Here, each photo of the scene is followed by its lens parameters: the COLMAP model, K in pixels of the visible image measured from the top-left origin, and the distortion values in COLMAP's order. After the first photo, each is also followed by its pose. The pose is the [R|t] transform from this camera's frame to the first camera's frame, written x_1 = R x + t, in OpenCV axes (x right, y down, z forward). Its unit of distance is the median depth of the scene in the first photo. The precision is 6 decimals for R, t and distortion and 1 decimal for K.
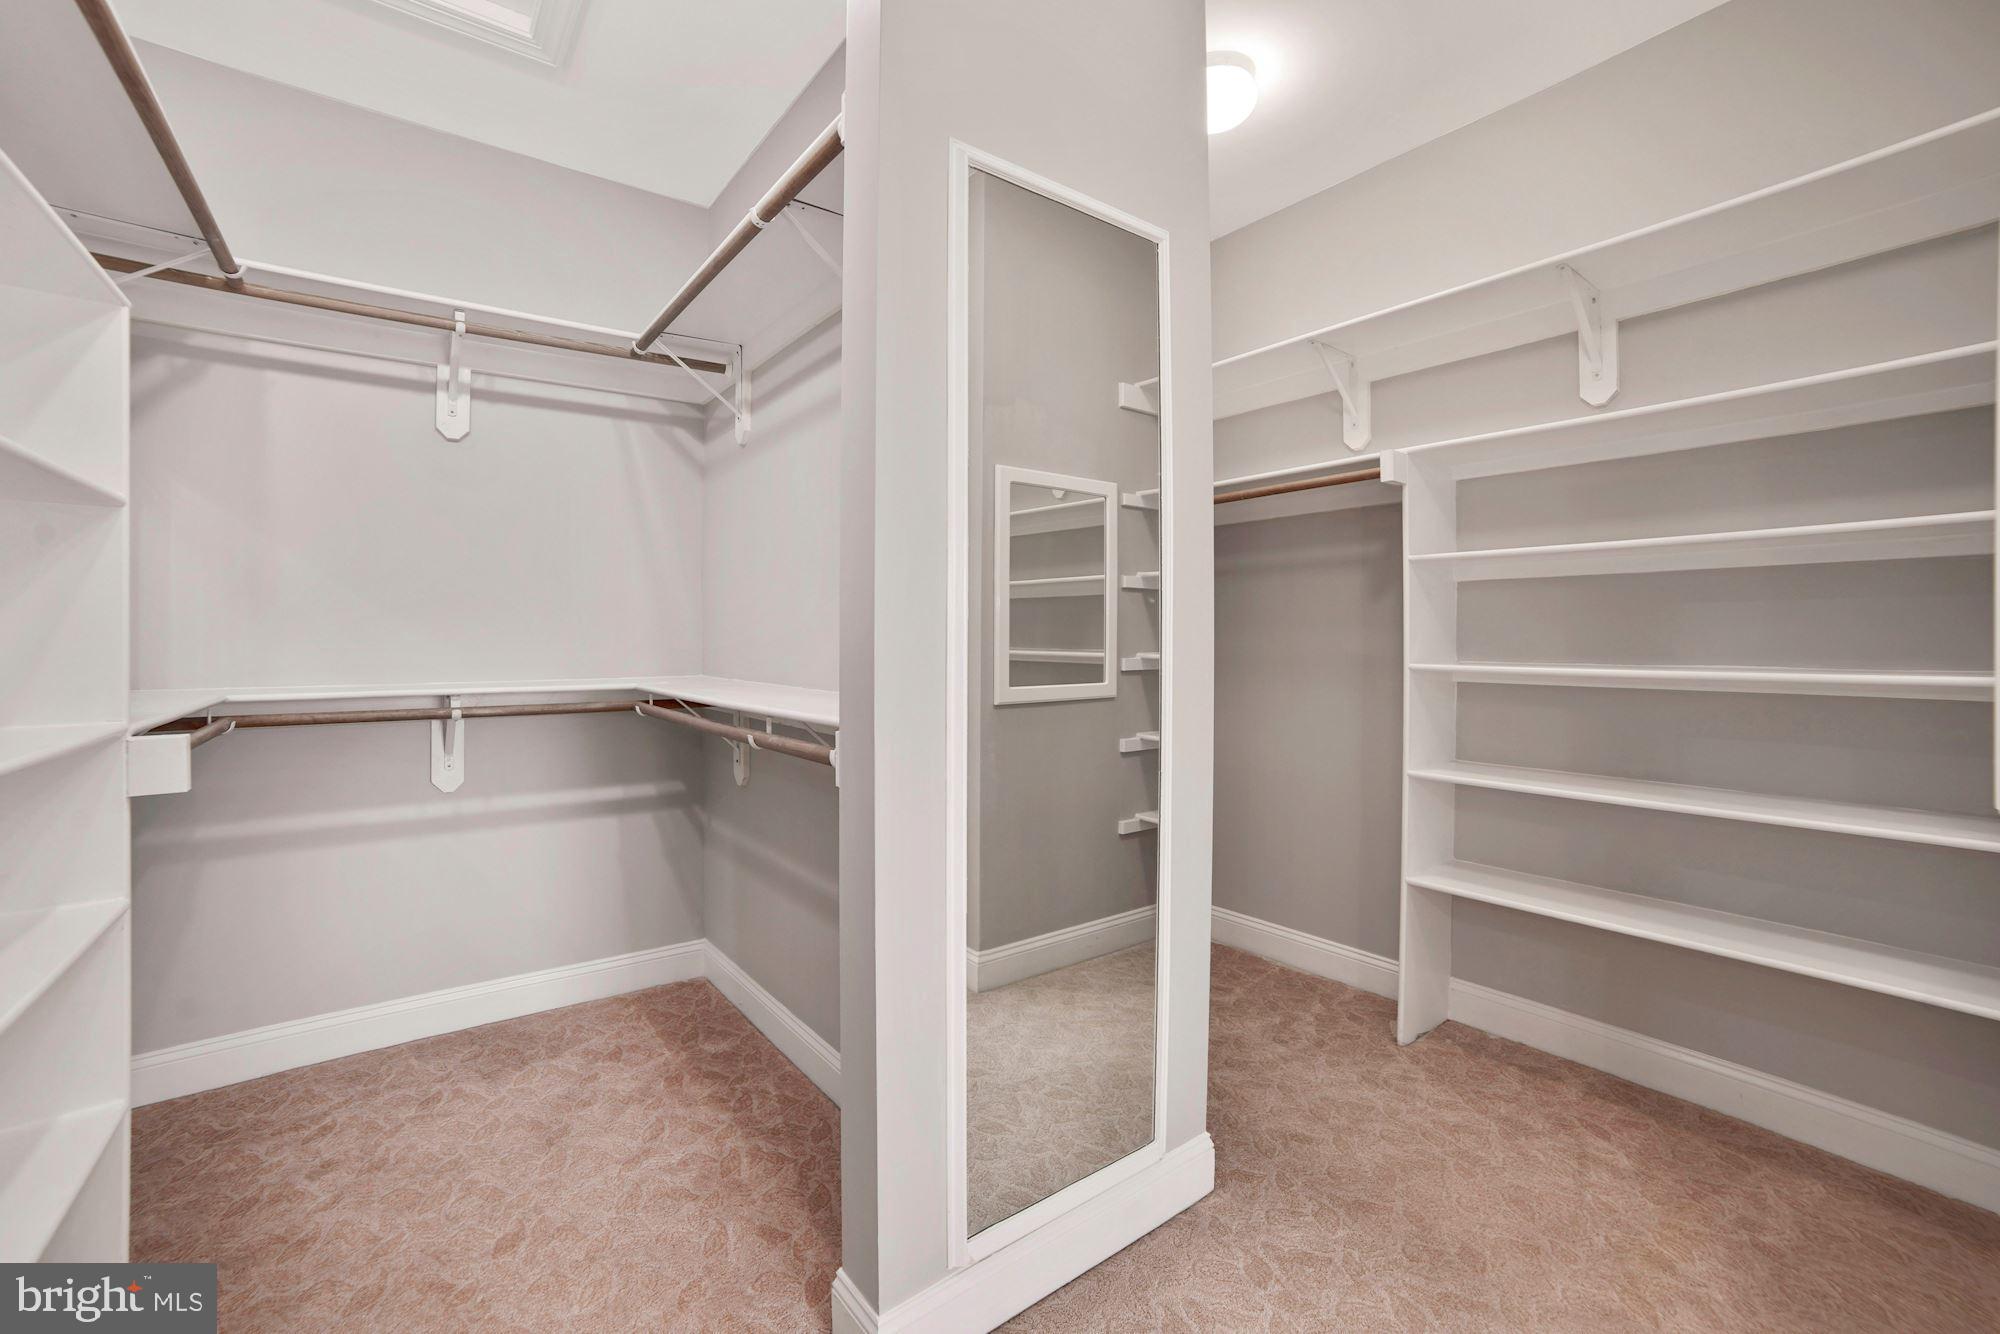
lens RADIAL K [[839.2, 0, 1000.0], [0, 839.2, 667.0], [0, 0, 1]] dist [-0.032926, 0.000077]
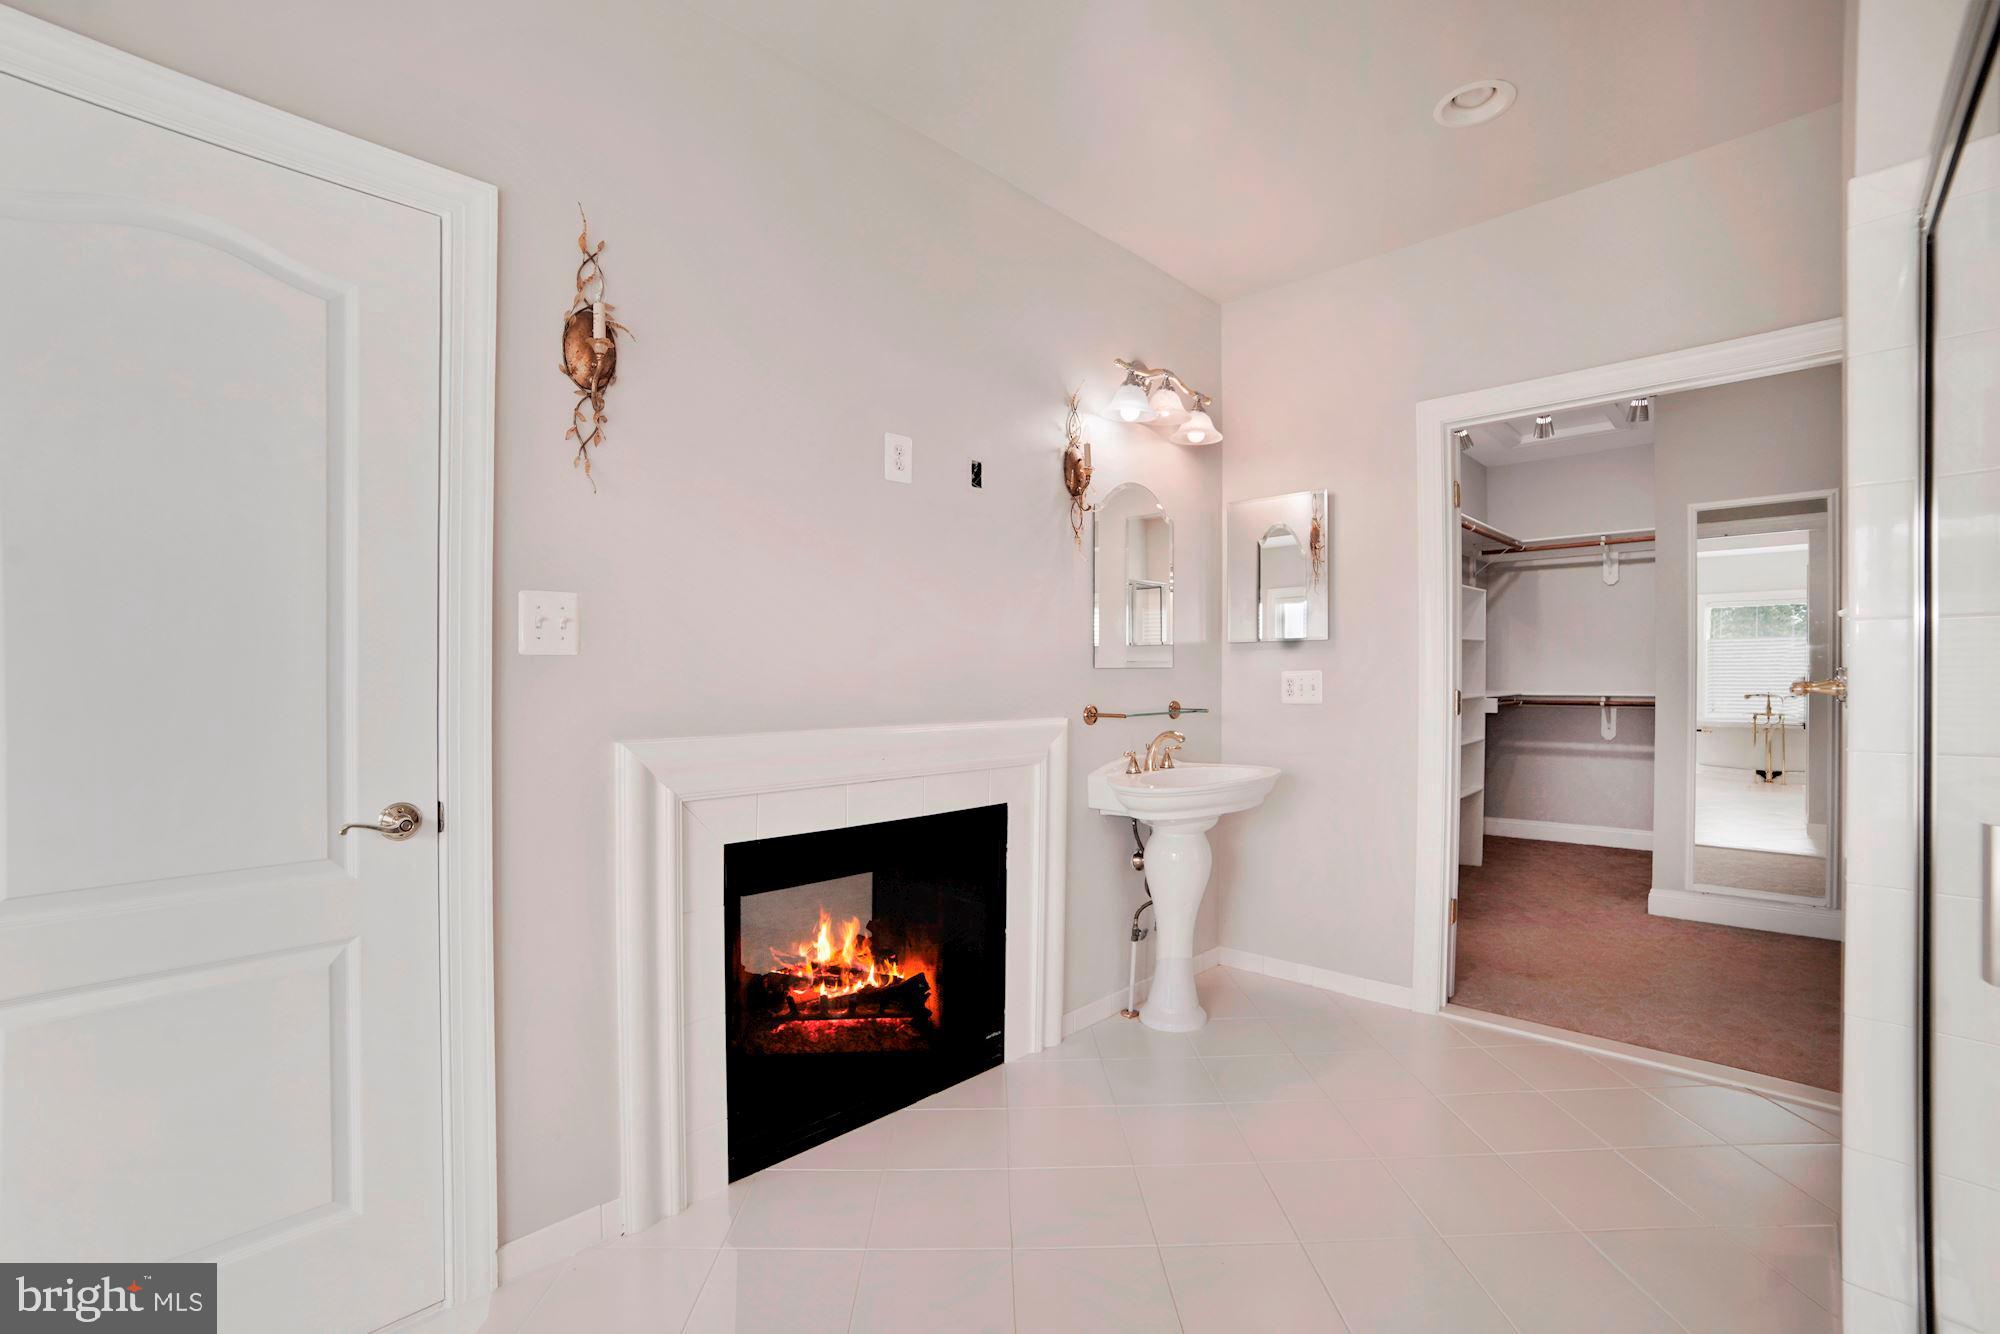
lens RADIAL K [[850.6, 0, 1006.6], [0, 850.6, 676.3], [0, 0, 1]] dist [-0.063678, 0.000512]
pose [[0.161729, -0.000921, -0.986835, 1.346050], [-0.019097, 0.999809, -0.004062, 0.019053], [0.986650, 0.019502, 0.161681, -1.039743]]
